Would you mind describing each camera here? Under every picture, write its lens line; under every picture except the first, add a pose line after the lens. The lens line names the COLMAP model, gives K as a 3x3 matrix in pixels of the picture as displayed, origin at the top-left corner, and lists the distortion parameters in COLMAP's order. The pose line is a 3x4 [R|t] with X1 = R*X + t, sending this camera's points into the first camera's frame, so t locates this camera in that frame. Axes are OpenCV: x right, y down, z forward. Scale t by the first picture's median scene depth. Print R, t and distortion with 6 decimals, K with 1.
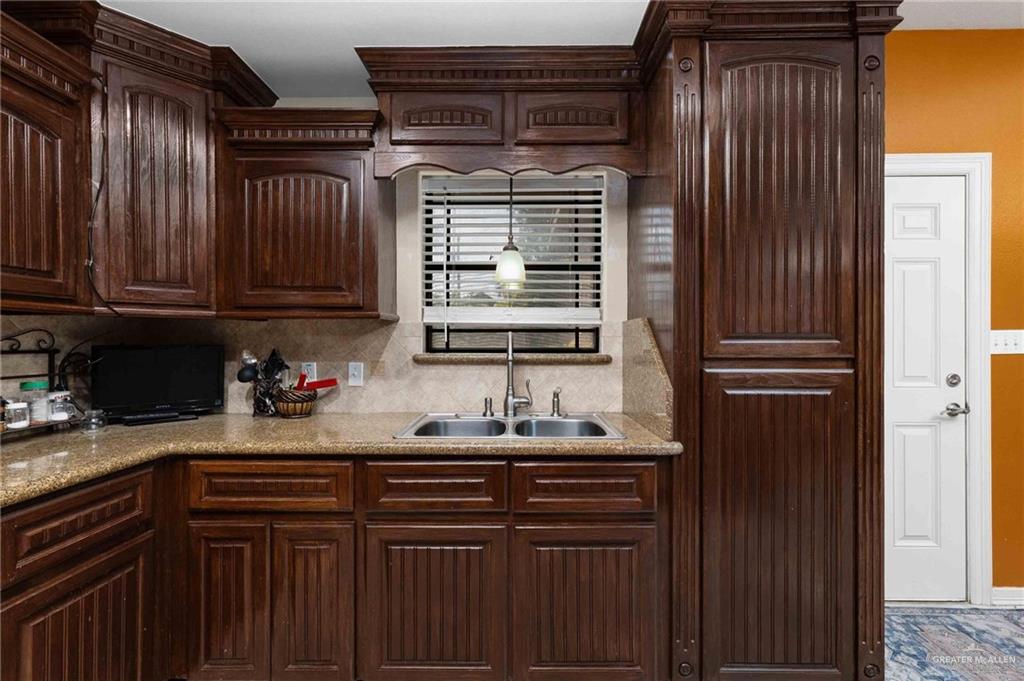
lens RADIAL K [[452.3, 0, 513.0], [0, 452.3, 340.7], [0, 0, 1]] dist [-0.000975, 0.000098]
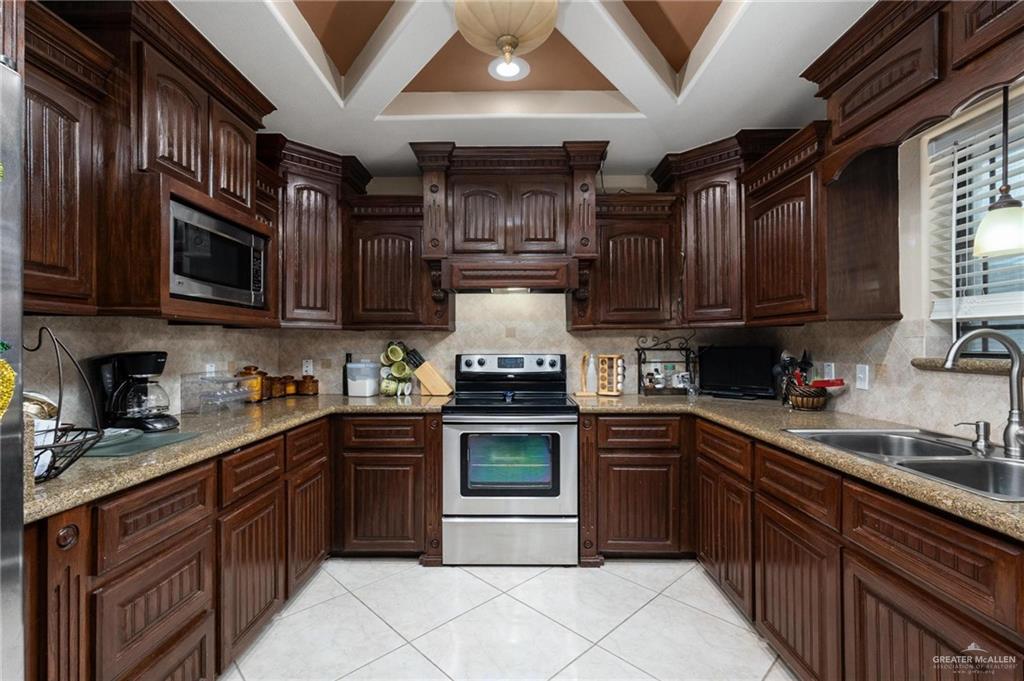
lens RADIAL K [[452.3, 0, 511.1], [0, 452.3, 343.3], [0, 0, 1]] dist [-0.000975, 0.000098]
pose [[0.004694, -0.002591, -0.999986, 0.623595], [0.007296, 0.999970, -0.002556, -0.000821], [0.999962, -0.007284, 0.004713, 0.243328]]
